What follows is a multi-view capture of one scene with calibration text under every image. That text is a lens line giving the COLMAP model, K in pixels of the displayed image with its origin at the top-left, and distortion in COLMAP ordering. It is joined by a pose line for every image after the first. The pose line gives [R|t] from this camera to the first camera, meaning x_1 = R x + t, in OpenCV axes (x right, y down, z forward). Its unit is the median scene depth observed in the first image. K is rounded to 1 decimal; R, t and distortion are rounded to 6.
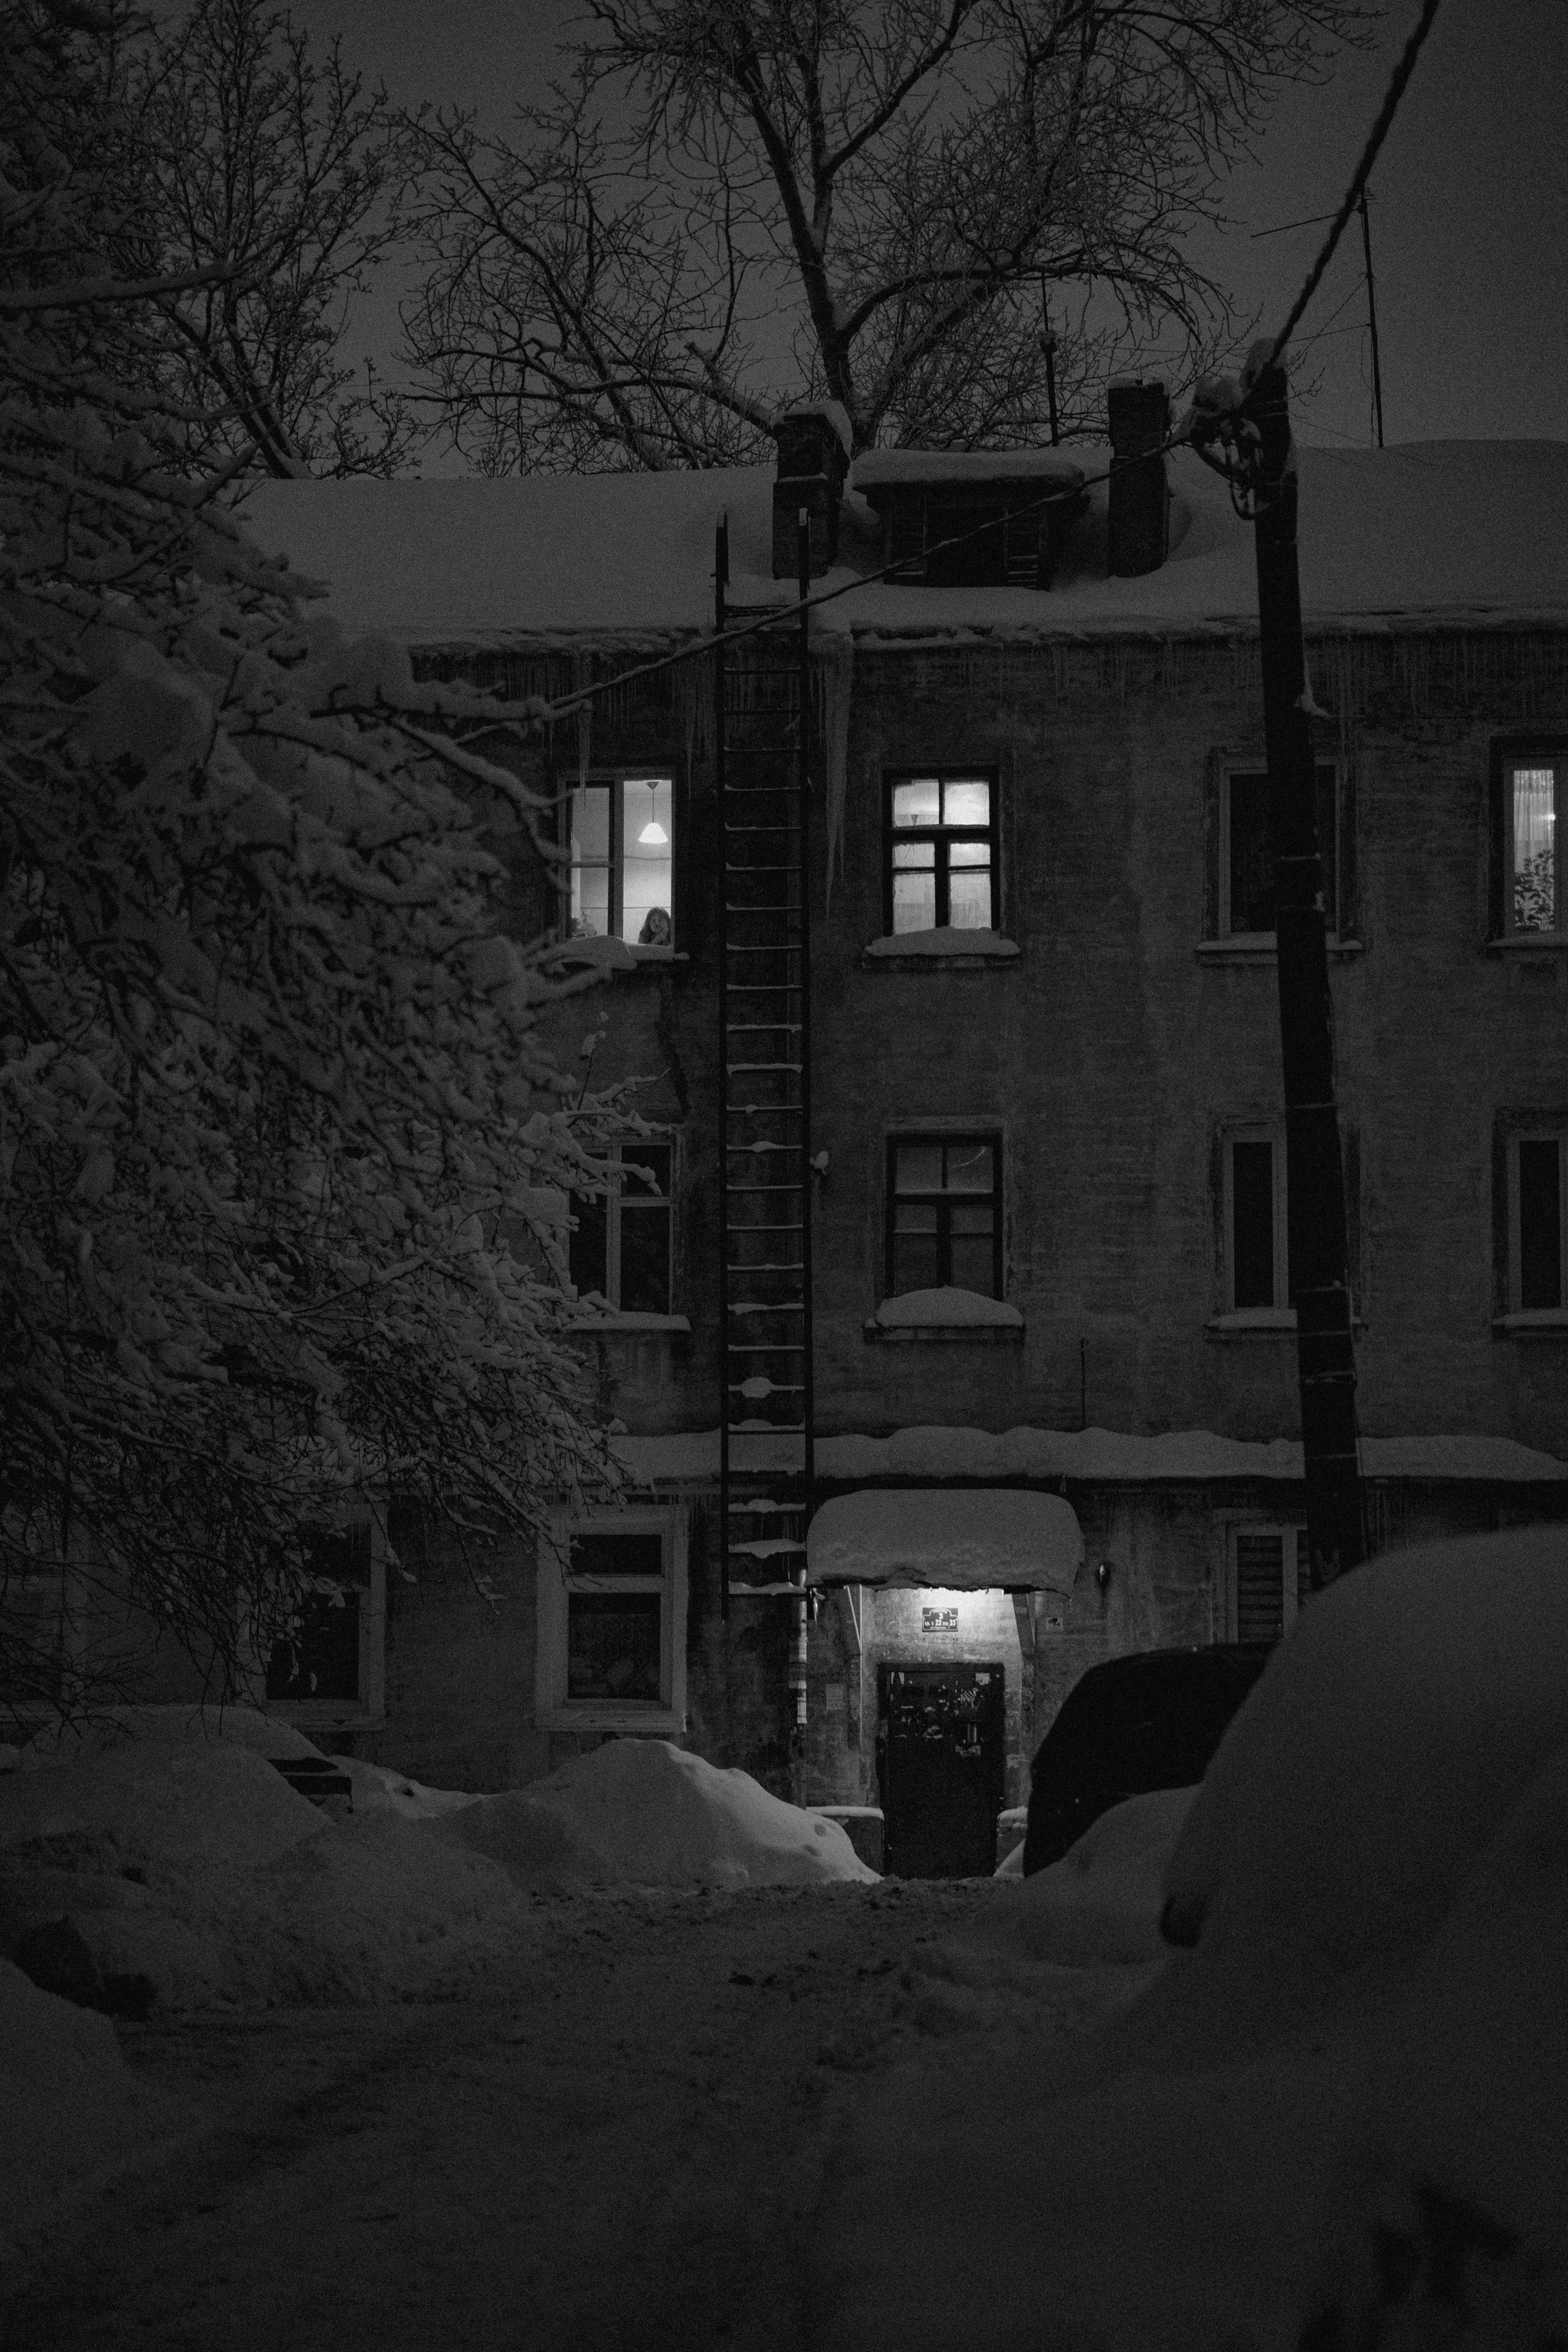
lens RADIAL K [[5410.4, 0, 920.5], [0, 5410.4, 1228.6], [0, 0, 1]] dist [0.916399, -0.993695]
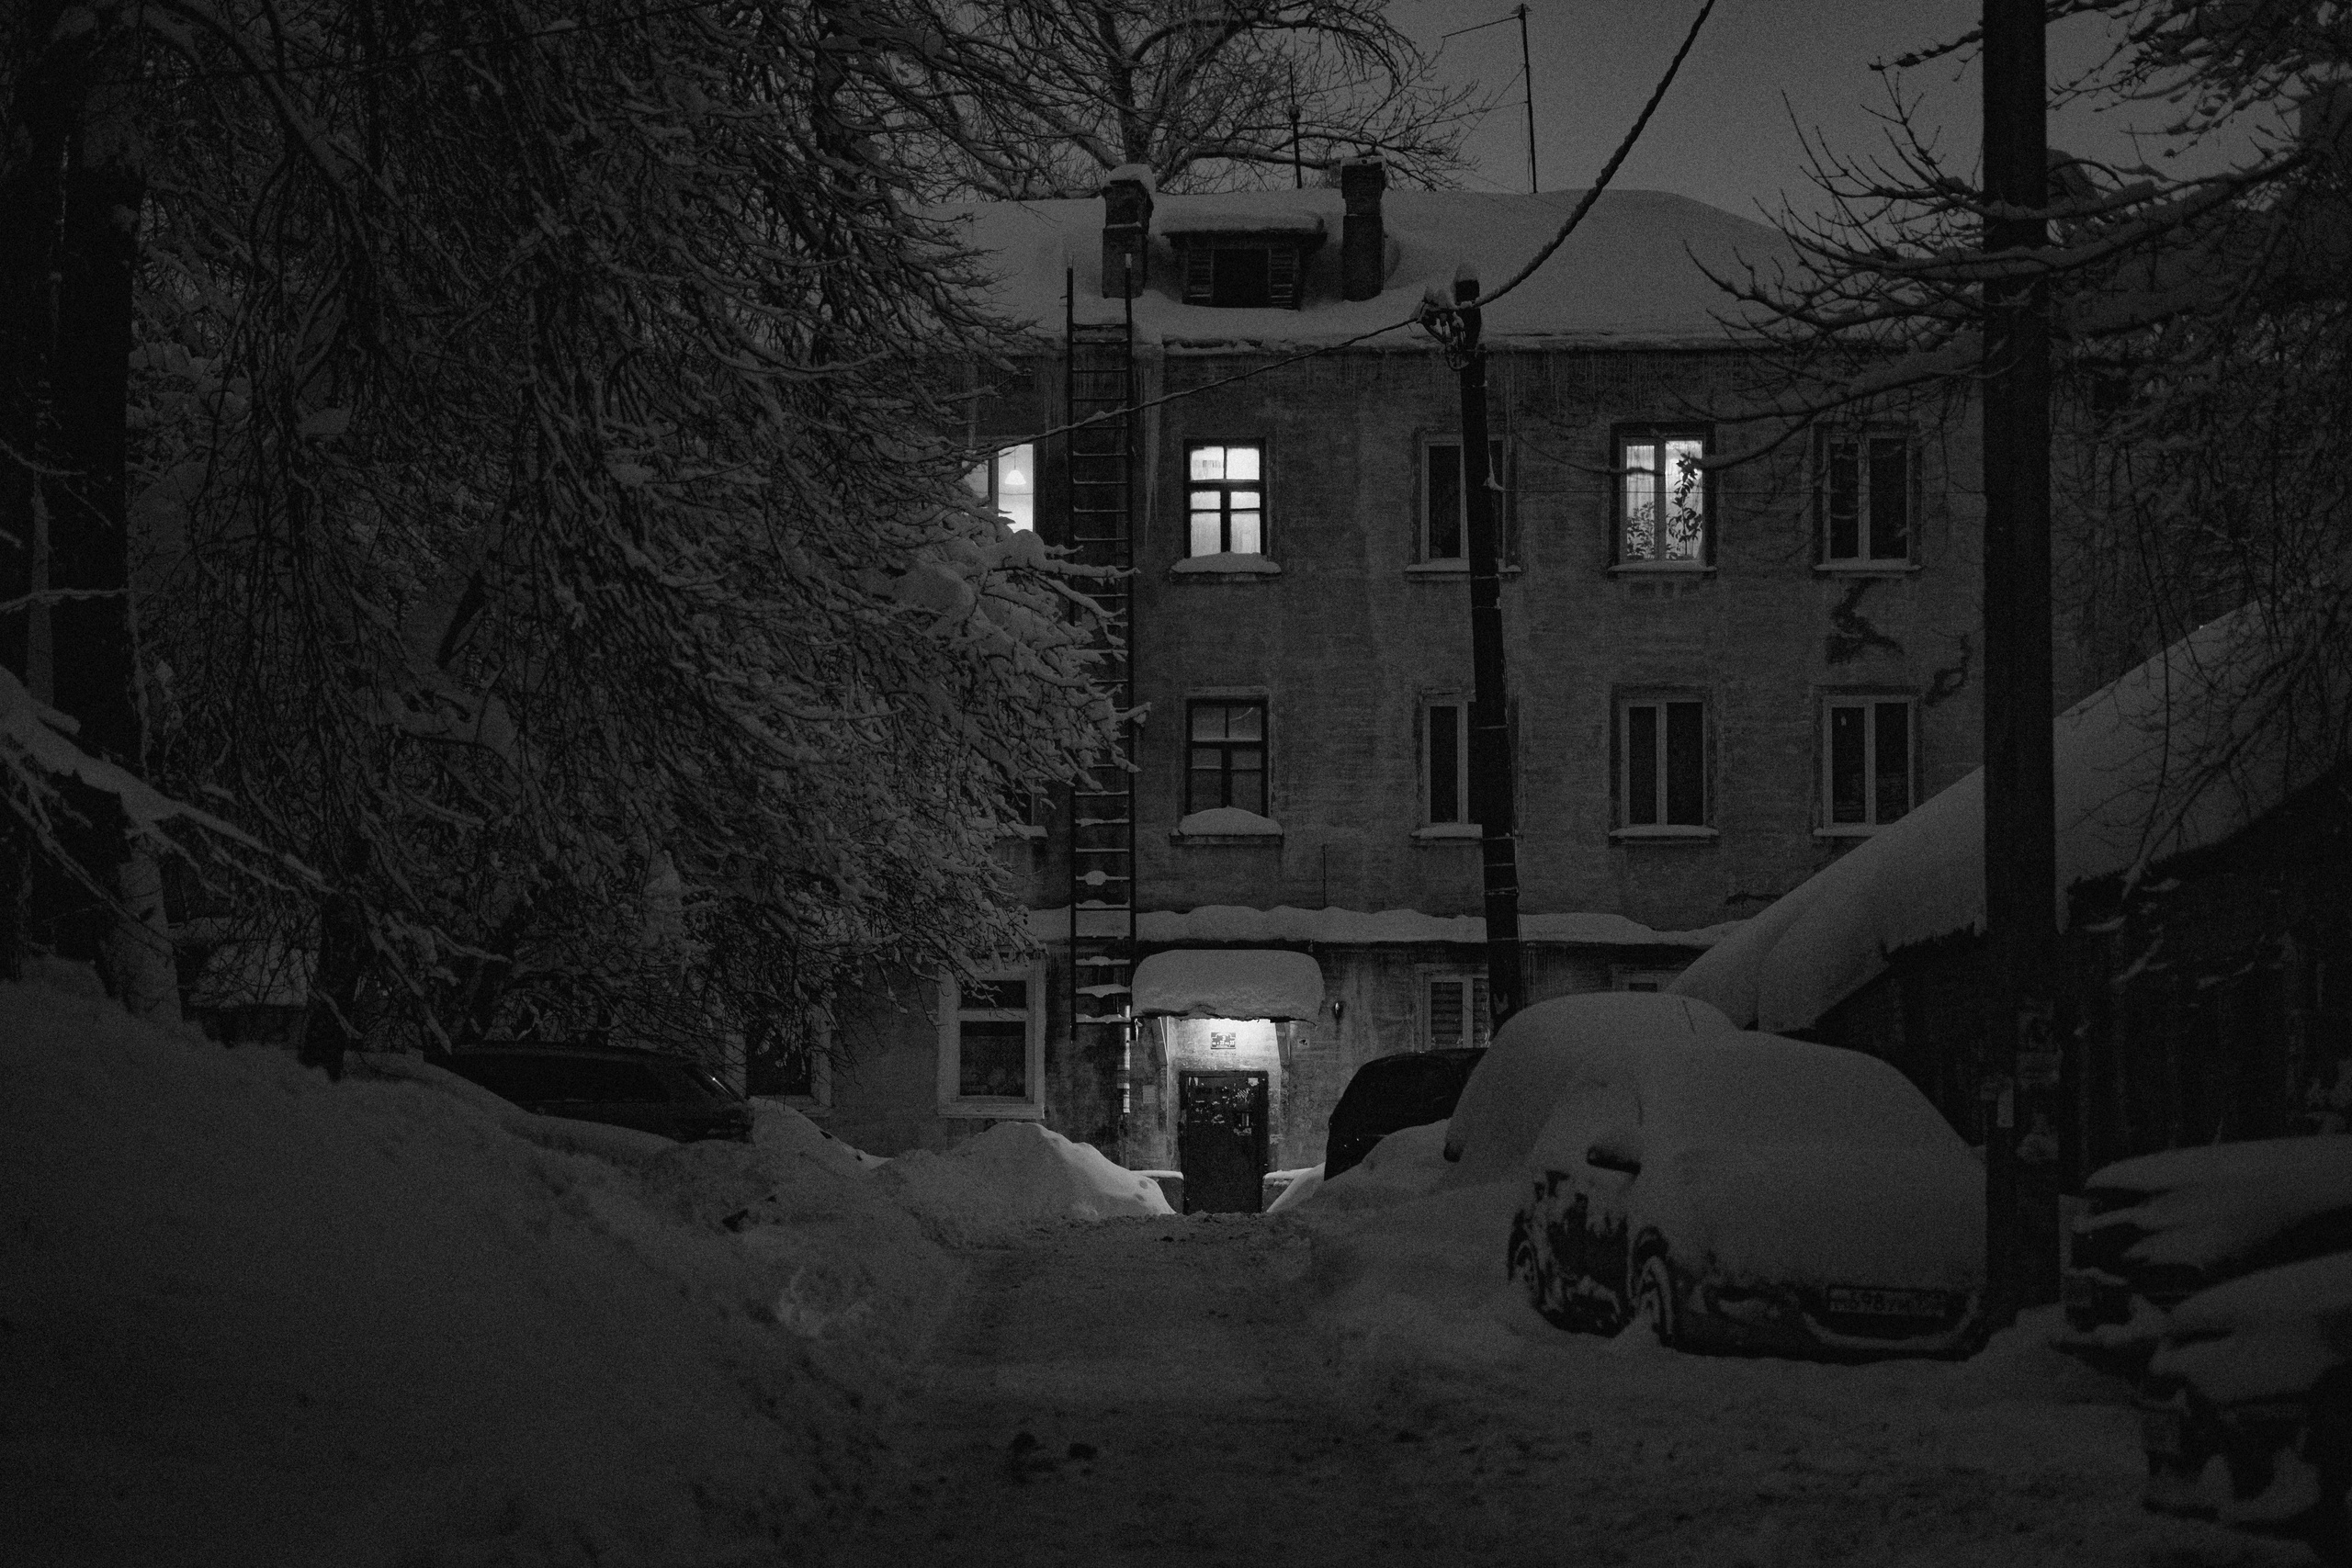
lens RADIAL K [[5691.5, 0, 1299.6], [0, 5691.5, 791.3], [0, 0, 1]] dist [1.595655, -0.170762]
pose [[0.998988, 0.005283, 0.044675, -0.043832], [-0.006434, 0.999650, 0.025662, -0.032221], [-0.044524, -0.025924, 0.998672, -0.497932]]
